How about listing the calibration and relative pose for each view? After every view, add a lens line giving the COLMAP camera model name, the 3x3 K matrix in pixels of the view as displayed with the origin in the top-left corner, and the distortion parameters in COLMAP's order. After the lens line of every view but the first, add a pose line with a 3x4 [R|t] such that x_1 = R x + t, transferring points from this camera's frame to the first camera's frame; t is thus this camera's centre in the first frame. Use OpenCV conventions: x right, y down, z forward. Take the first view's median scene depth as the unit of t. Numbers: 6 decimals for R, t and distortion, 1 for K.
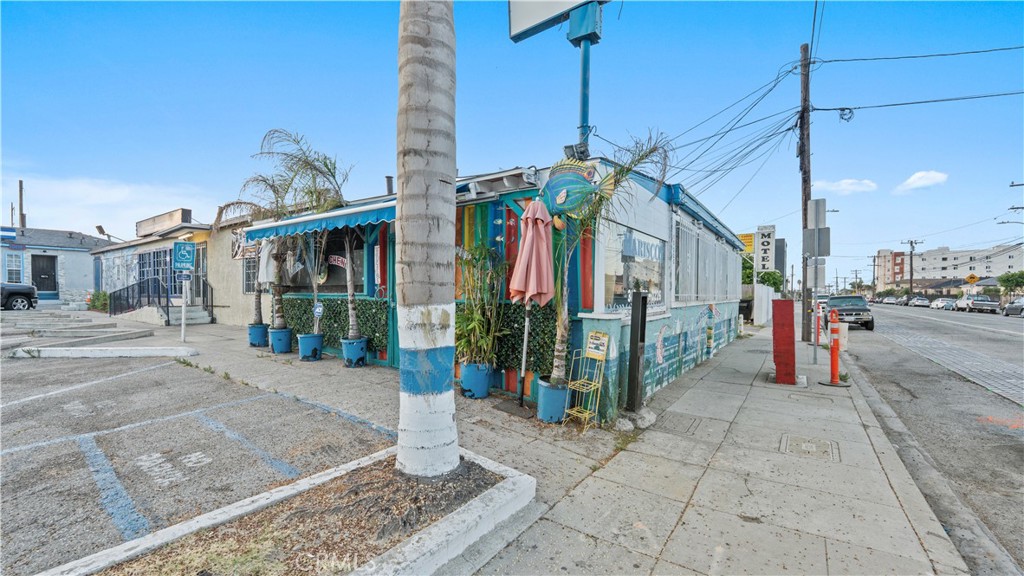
lens RADIAL K [[415.3, 0, 516.8], [0, 415.3, 306.2], [0, 0, 1]] dist [0.000359, -0.000886]
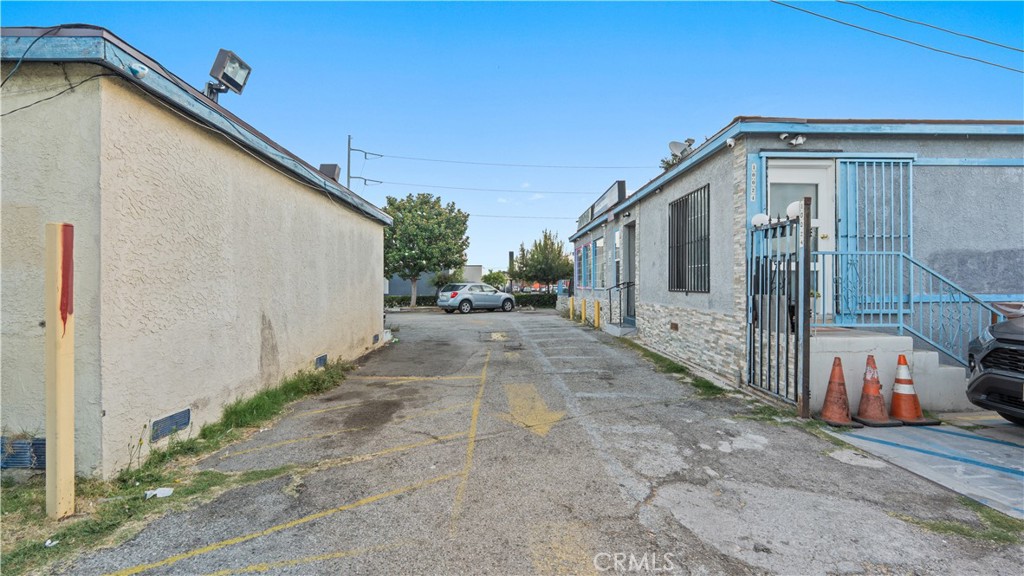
lens RADIAL K [[415.3, 0, 509.5], [0, 415.3, 286.1], [0, 0, 1]] dist [0.000359, -0.000886]
pose [[-0.811144, 0.000380, -0.584846, -2.085378], [-0.014133, 0.999695, 0.020250, -0.171123], [0.584676, 0.024691, -0.810891, 3.437766]]
